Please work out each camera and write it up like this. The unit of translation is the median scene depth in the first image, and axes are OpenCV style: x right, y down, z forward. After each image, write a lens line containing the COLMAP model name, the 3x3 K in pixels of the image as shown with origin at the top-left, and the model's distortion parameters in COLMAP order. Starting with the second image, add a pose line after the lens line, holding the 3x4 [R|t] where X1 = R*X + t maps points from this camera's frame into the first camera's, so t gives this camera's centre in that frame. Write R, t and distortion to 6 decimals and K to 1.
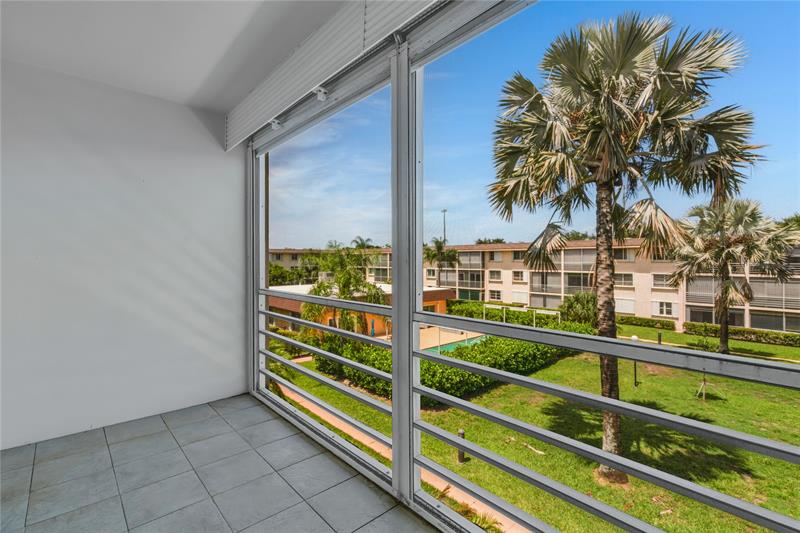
lens RADIAL K [[371.4, 0, 404.6], [0, 371.4, 261.3], [0, 0, 1]] dist [-0.001483, 0.000358]
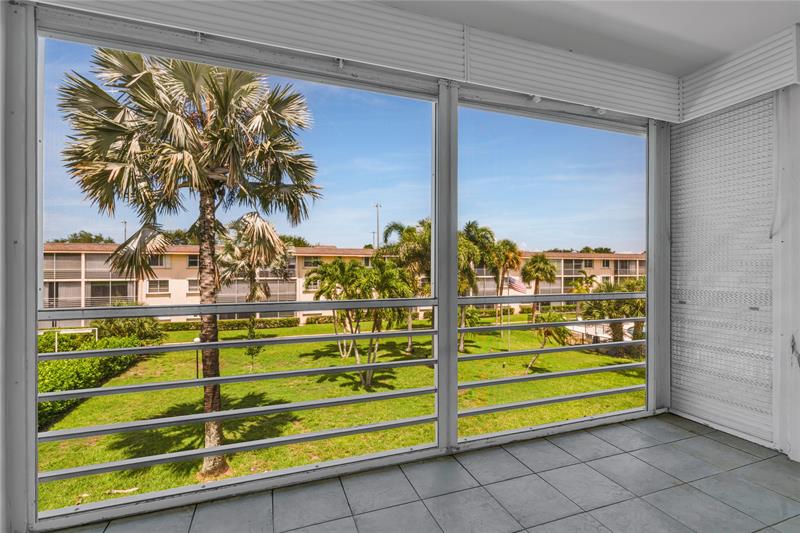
lens RADIAL K [[366.2, 0, 402.0], [0, 366.2, 267.6], [0, 0, 1]] dist [-0.002424, 0.000182]
pose [[0.379341, -0.000489, 0.925257, -0.166315], [0.002581, 0.999997, -0.000530, 0.004989], [-0.925253, 0.002589, 0.379341, 0.097997]]
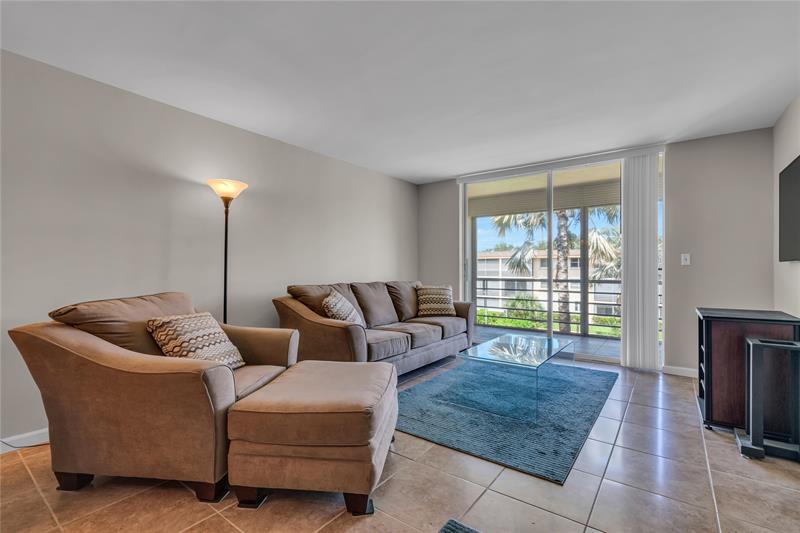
lens RADIAL K [[366.2, 0, 402.0], [0, 366.2, 267.6], [0, 0, 1]] dist [-0.002424, 0.000182]
pose [[0.981400, -0.000262, 0.191973, -0.313190], [0.001126, 0.999990, -0.004391, 0.004628], [-0.191970, 0.004526, 0.981390, -0.261920]]
